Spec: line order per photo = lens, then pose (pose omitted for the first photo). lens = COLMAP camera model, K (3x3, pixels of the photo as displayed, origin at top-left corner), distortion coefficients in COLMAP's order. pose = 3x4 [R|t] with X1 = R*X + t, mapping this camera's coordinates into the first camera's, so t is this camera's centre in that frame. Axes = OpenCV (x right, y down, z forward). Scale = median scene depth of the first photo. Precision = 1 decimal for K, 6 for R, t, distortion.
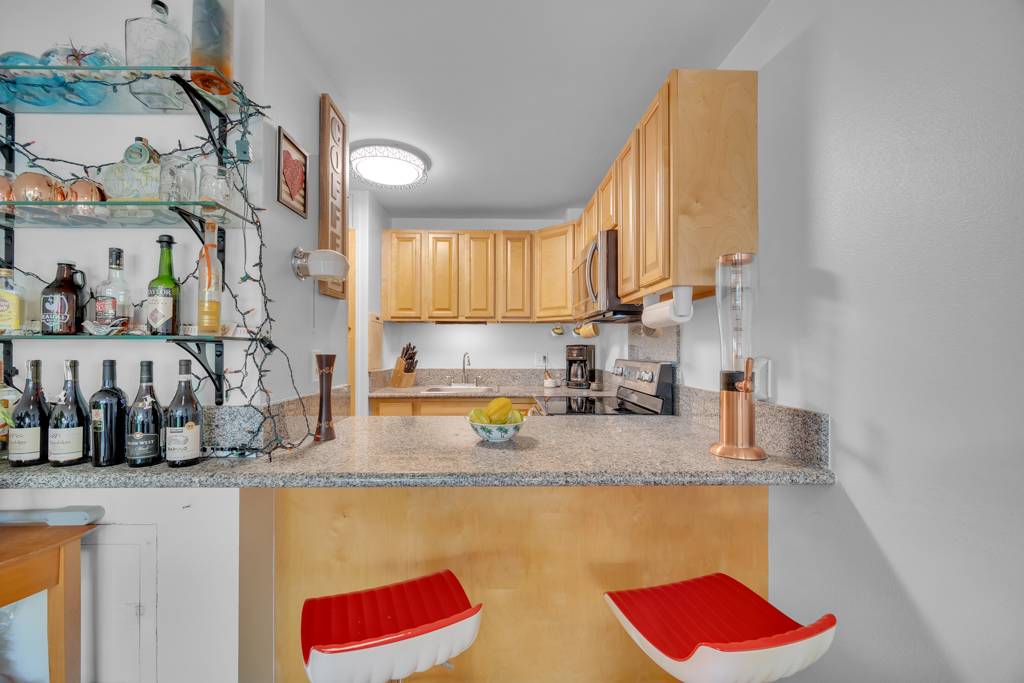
lens RADIAL K [[407.7, 0, 509.9], [0, 407.7, 339.9], [0, 0, 1]] dist [0.001561, -0.000263]
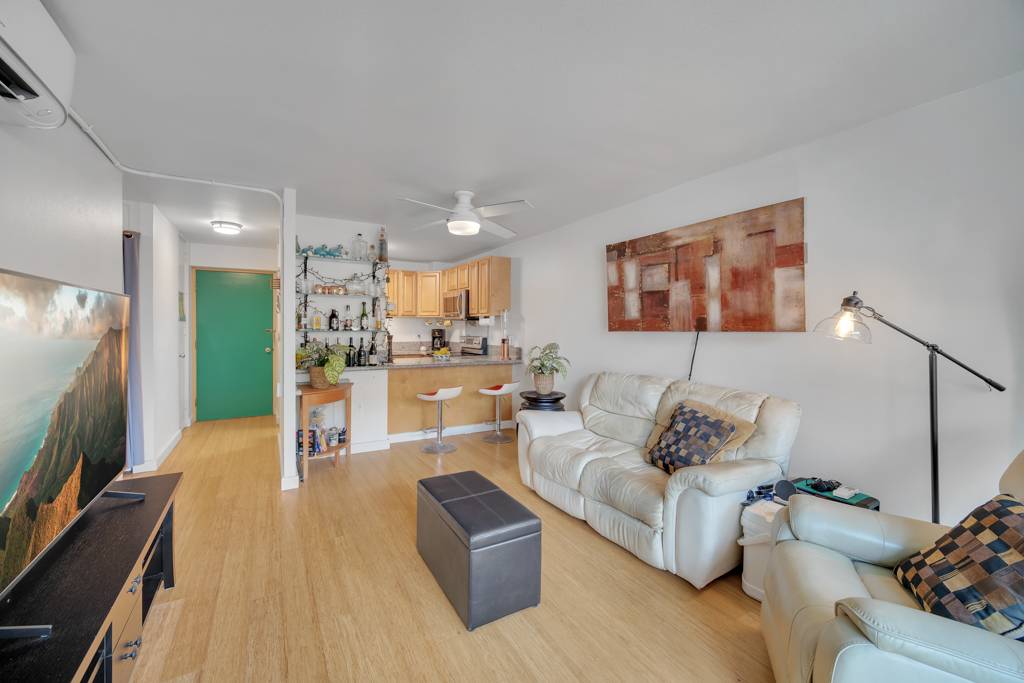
lens RADIAL K [[407.7, 0, 509.9], [0, 407.7, 339.9], [0, 0, 1]] dist [0.001561, -0.000263]
pose [[0.873732, -0.009621, 0.486313, -0.860183], [-0.017544, 0.998531, 0.051274, -0.076642], [-0.486091, -0.053332, 0.872279, -1.603499]]
